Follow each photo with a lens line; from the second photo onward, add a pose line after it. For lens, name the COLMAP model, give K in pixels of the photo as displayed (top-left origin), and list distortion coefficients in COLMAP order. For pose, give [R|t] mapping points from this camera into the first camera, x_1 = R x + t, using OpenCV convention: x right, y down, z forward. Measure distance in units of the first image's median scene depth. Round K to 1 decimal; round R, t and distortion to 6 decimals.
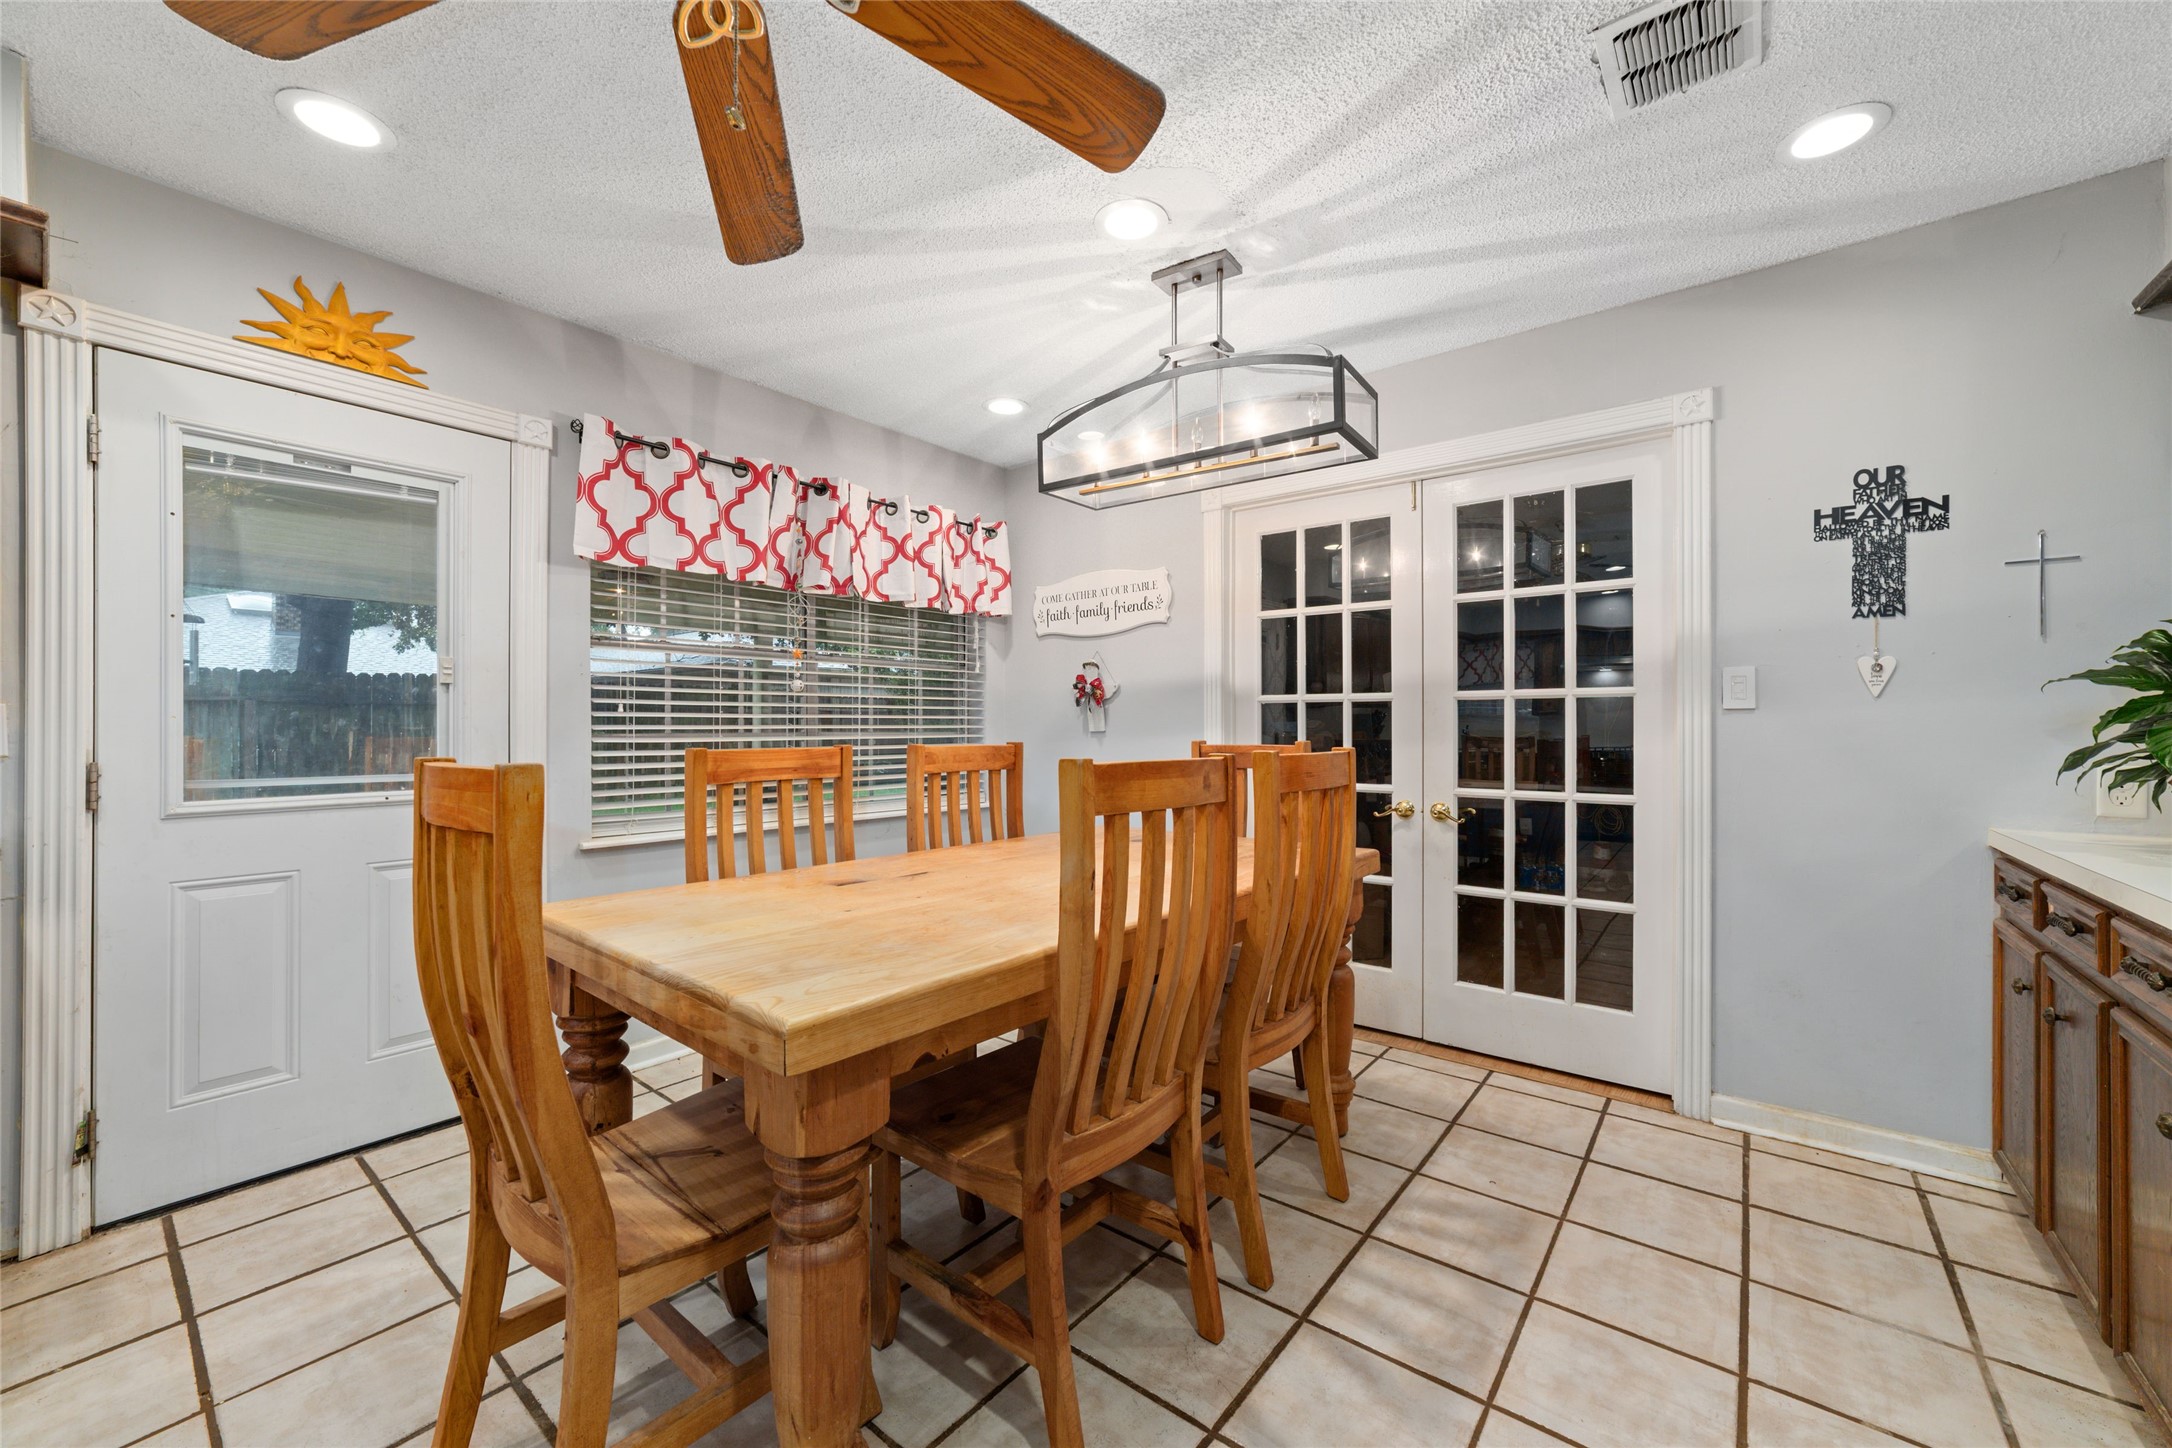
lens RADIAL K [[834.0, 0, 1097.8], [0, 834.0, 723.1], [0, 0, 1]] dist [-0.022134, 0.007890]
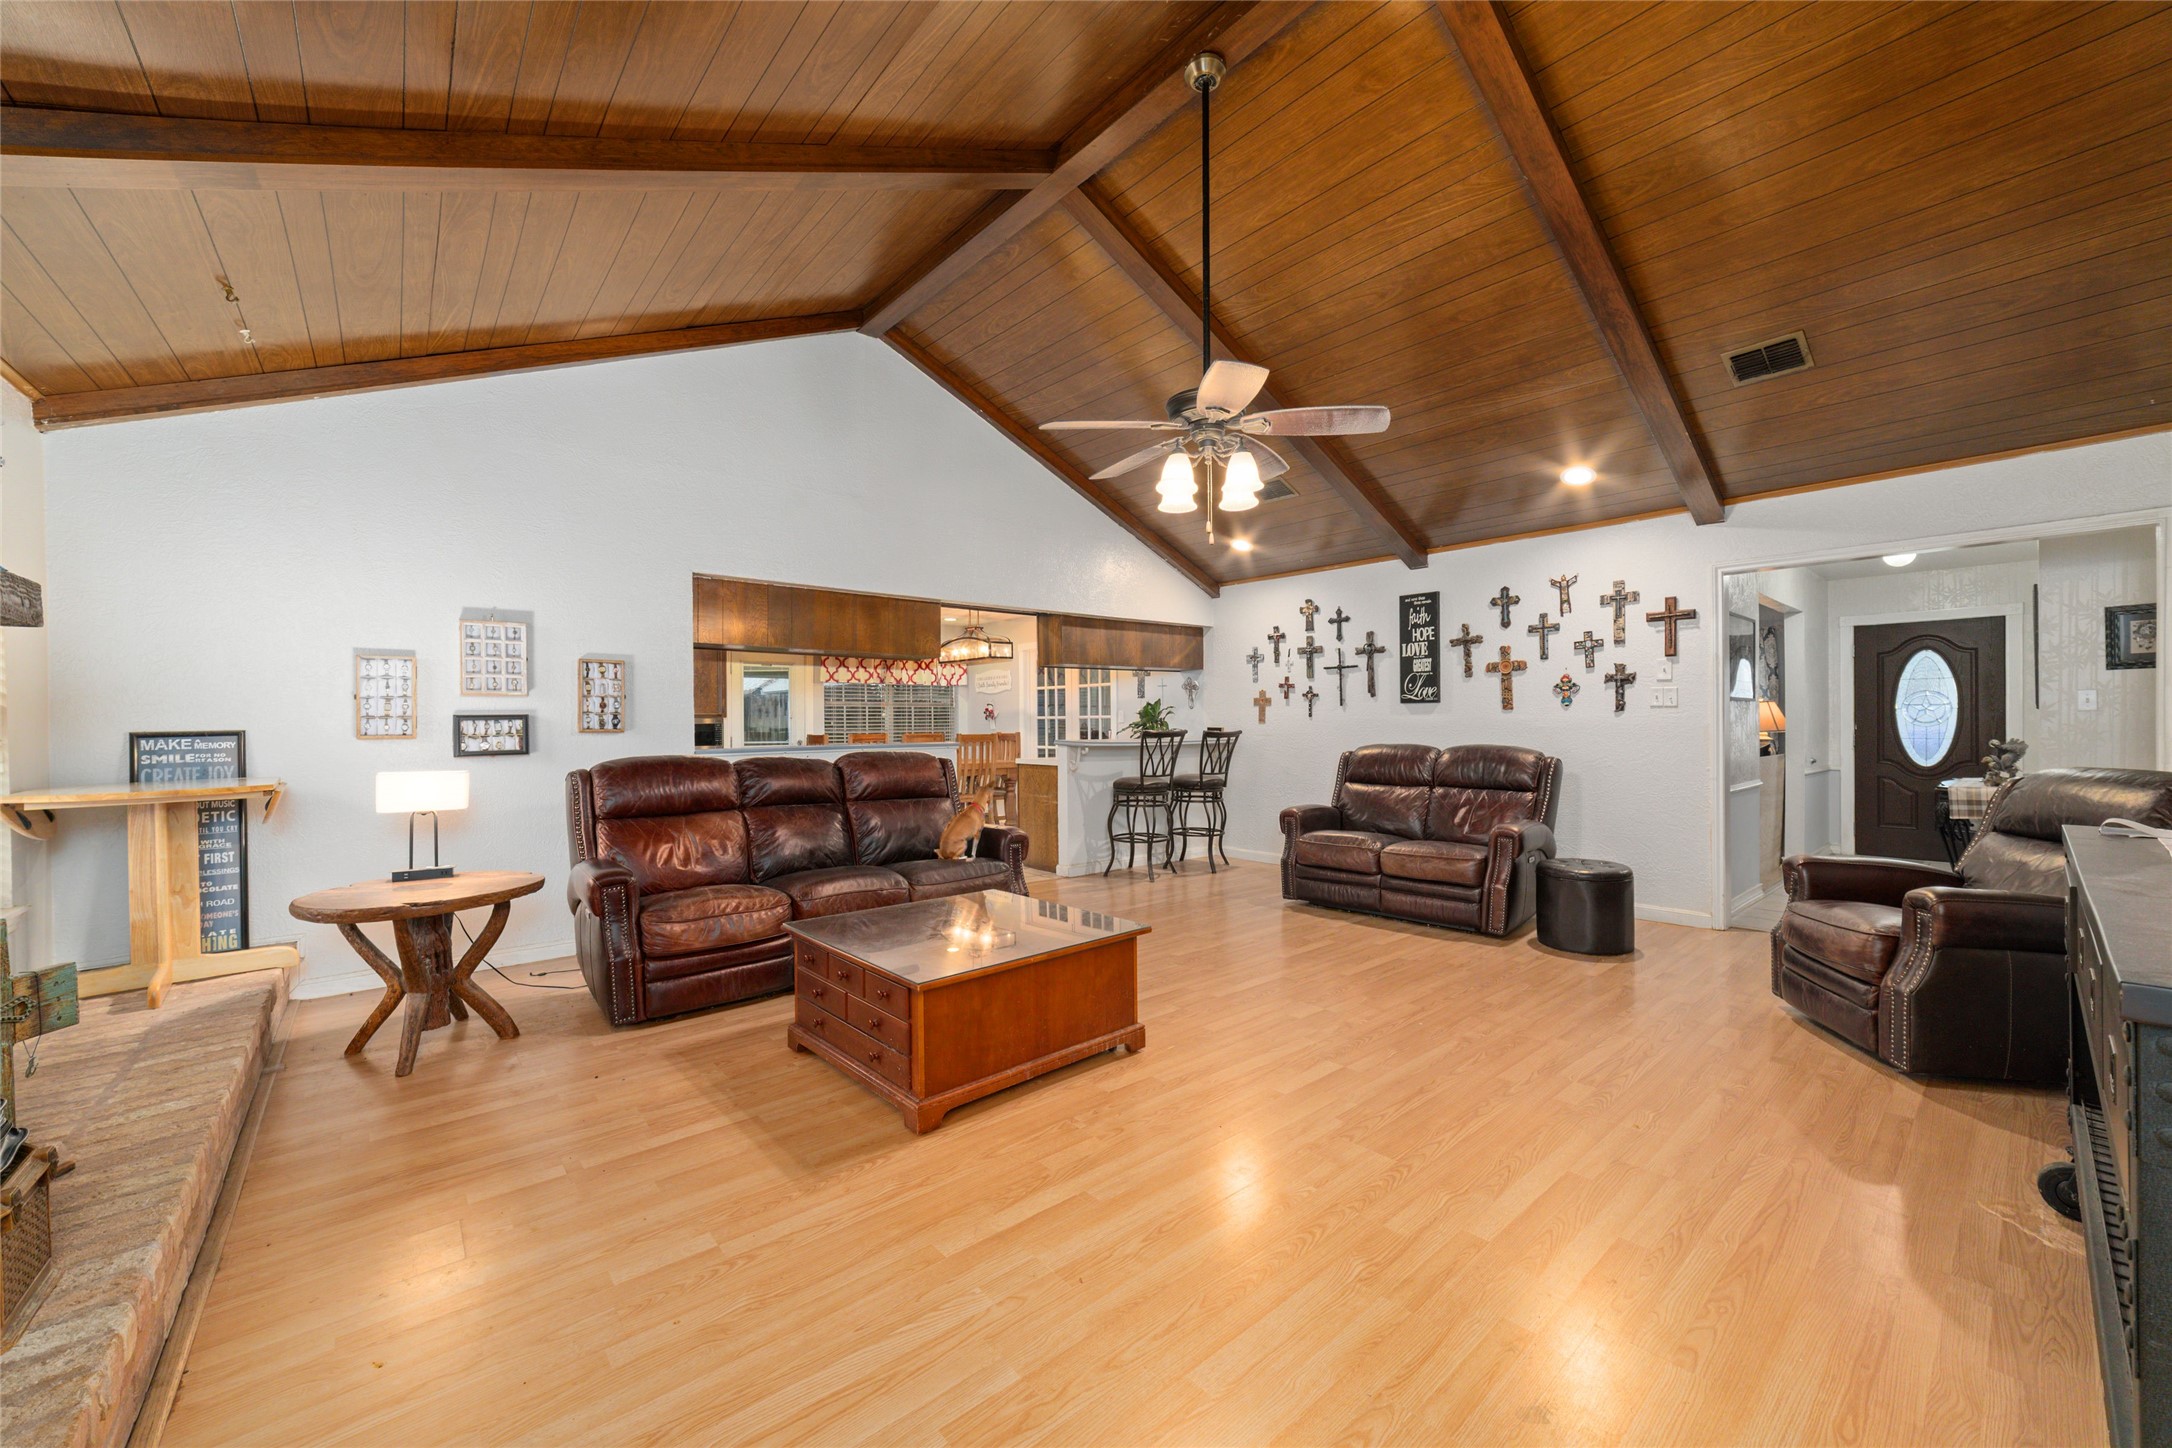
lens RADIAL K [[834.0, 0, 1097.8], [0, 834.0, 723.1], [0, 0, 1]] dist [-0.022134, 0.007890]
pose [[0.982676, -0.003013, -0.185309, 1.117774], [0.004054, 0.999978, 0.005237, -0.028852], [0.185289, -0.005898, 0.982666, -2.135532]]
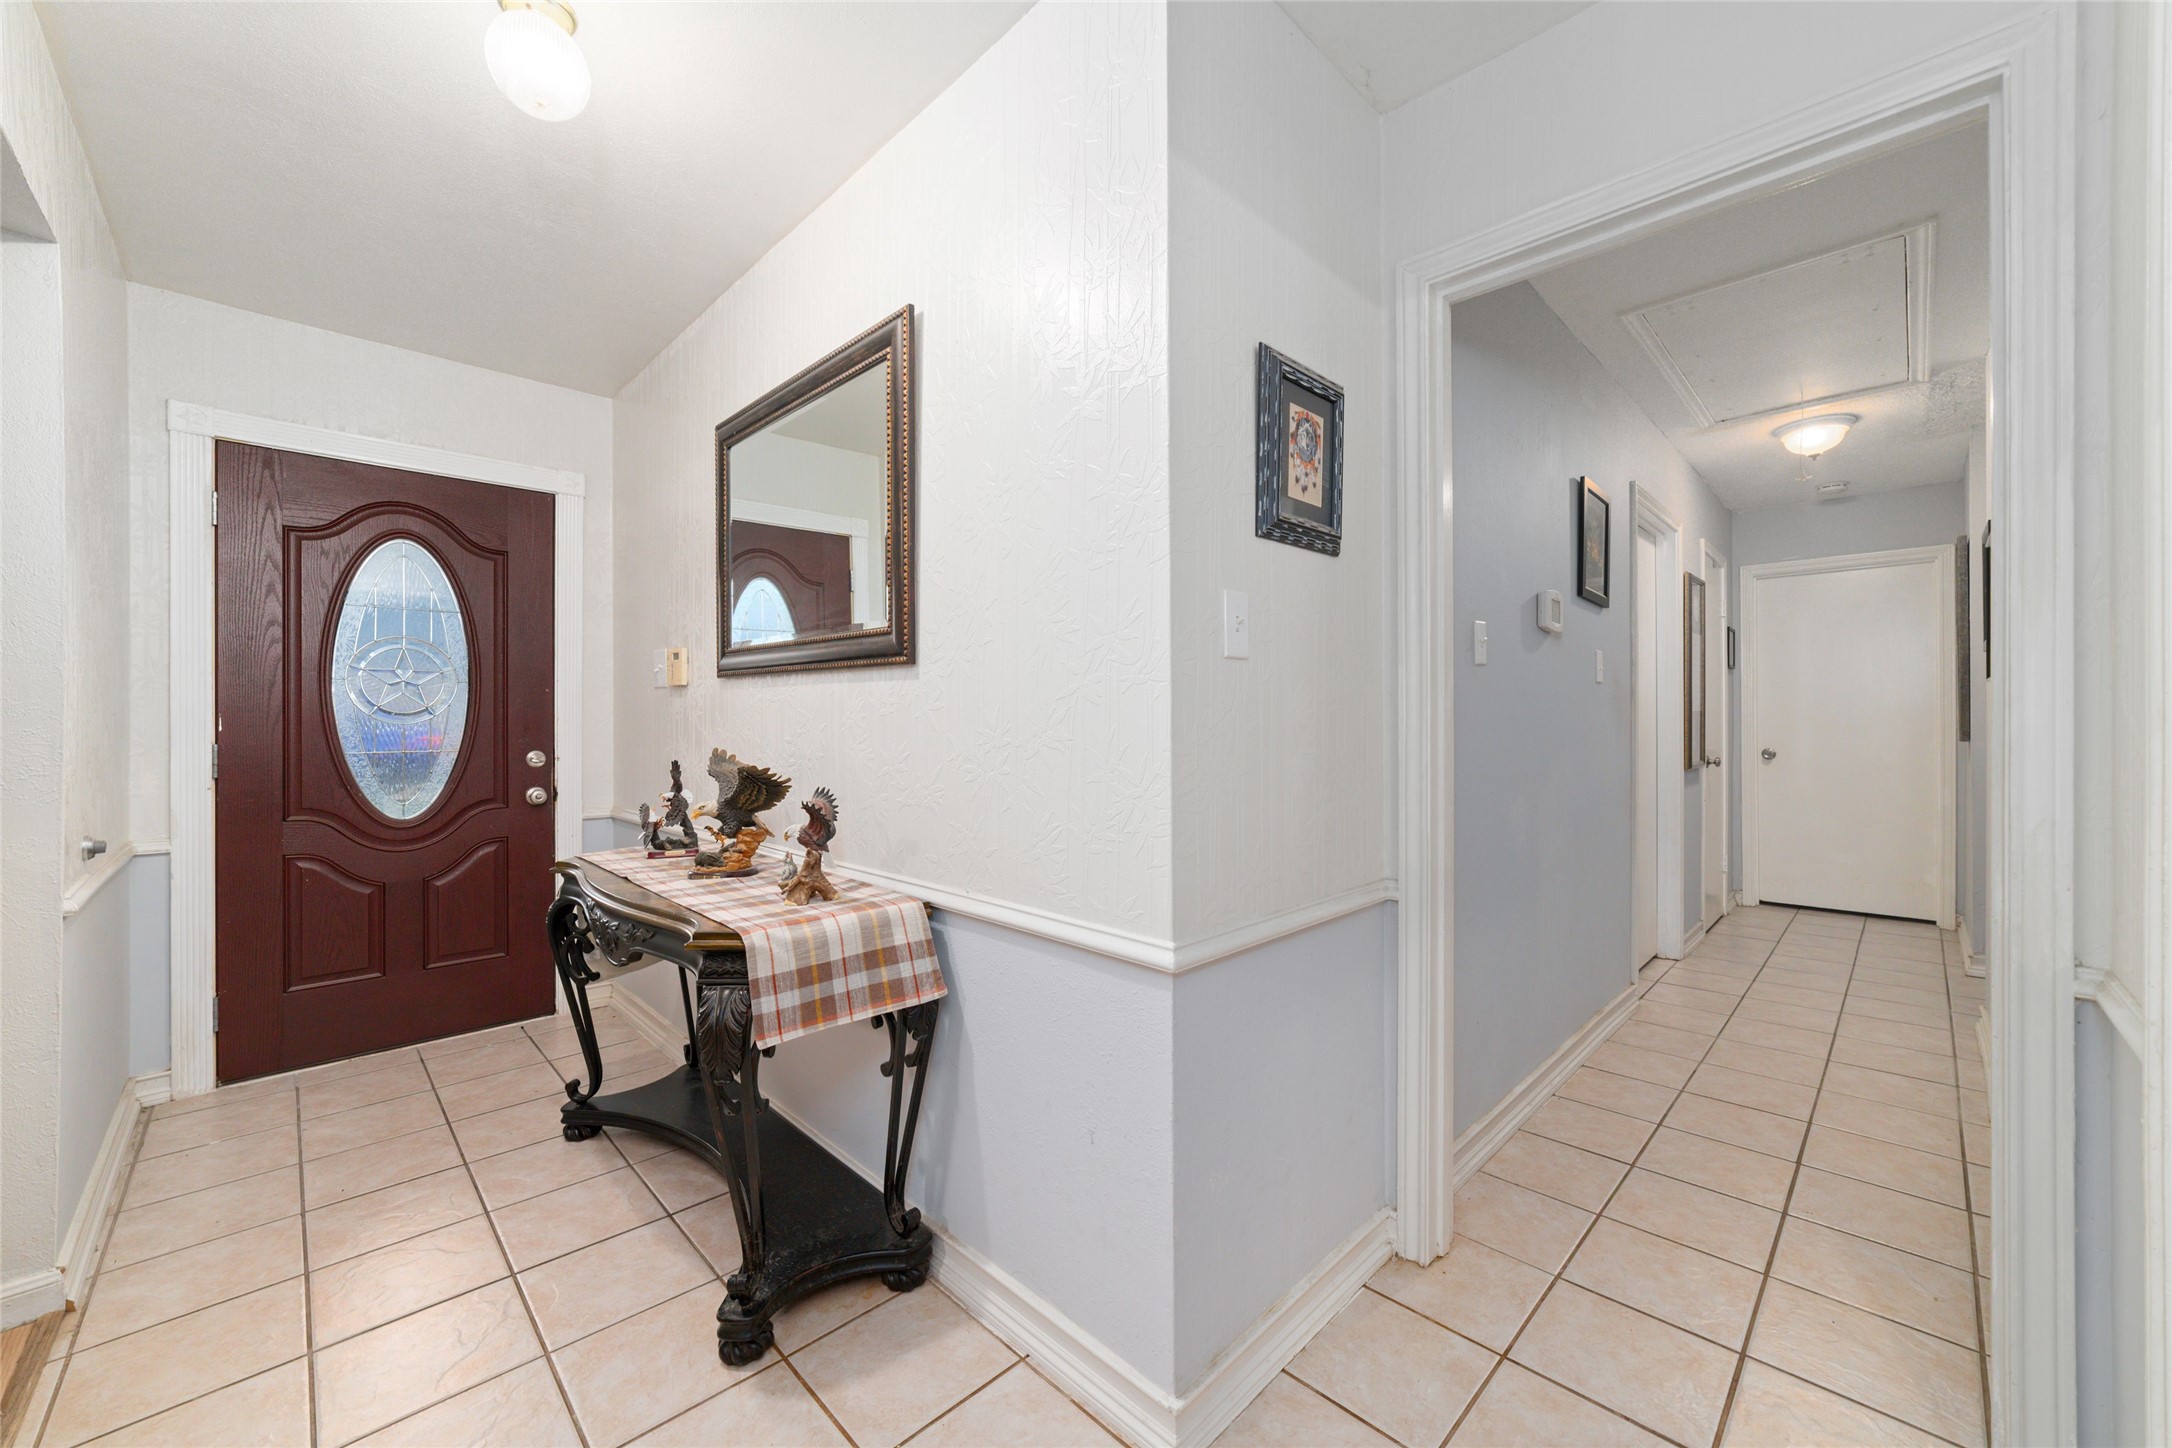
lens RADIAL K [[834.0, 0, 1097.8], [0, 834.0, 723.1], [0, 0, 1]] dist [-0.022134, 0.007890]
pose [[0.097753, -0.000017, 0.995211, 2.169576], [-0.007527, 0.999971, 0.000756, -0.001066], [-0.995182, -0.007565, 0.097750, -0.218777]]
